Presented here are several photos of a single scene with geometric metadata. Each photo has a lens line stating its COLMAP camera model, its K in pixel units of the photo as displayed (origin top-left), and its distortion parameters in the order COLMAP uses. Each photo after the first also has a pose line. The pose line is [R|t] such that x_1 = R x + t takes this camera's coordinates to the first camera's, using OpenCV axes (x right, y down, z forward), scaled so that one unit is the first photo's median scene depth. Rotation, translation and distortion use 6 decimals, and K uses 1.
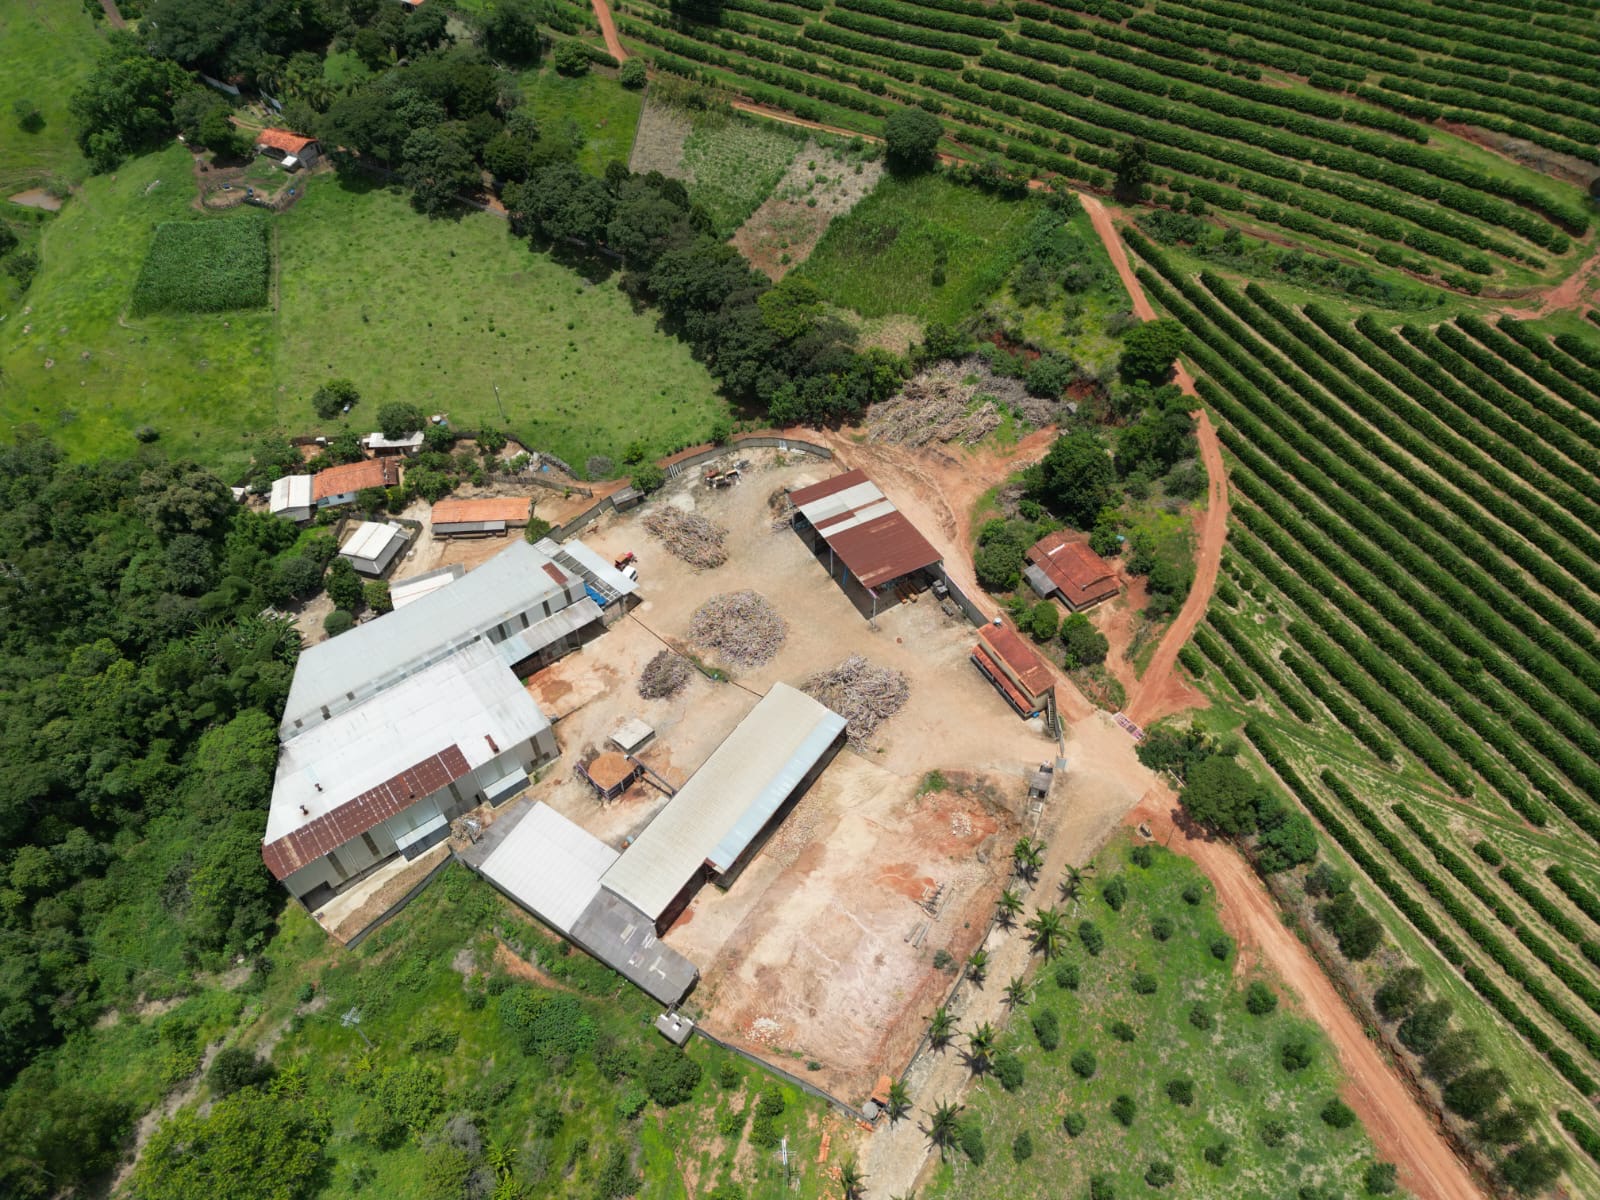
lens RADIAL K [[1117.2, 0, 800.0], [0, 1117.2, 600.0], [0, 0, 1]] dist [0.066518, -0.057160]
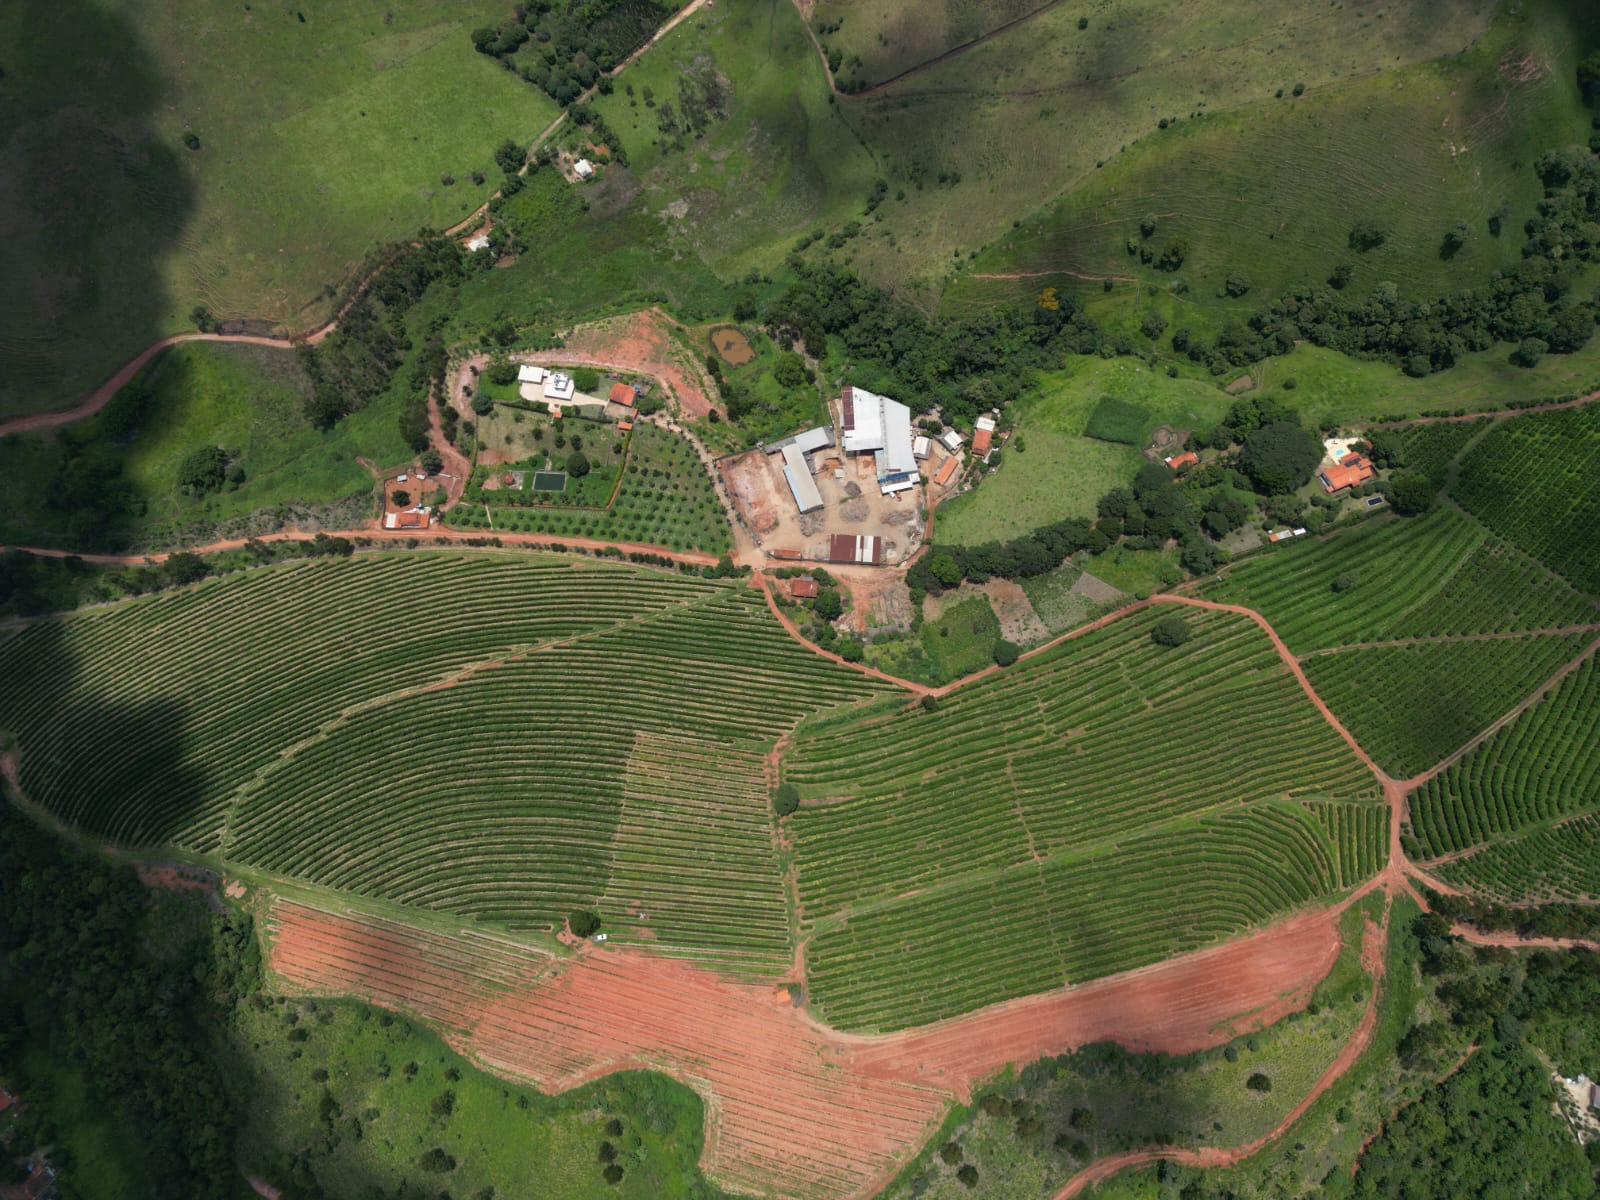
lens RADIAL K [[1117.2, 0, 800.0], [0, 1117.2, 600.0], [0, 0, 1]] dist [0.066518, -0.057160]
pose [[-0.559434, 0.794475, -0.236311, 1.072860], [-0.559061, -0.151183, 0.815226, -2.745048], [0.611951, 0.588178, 0.528737, -0.727297]]
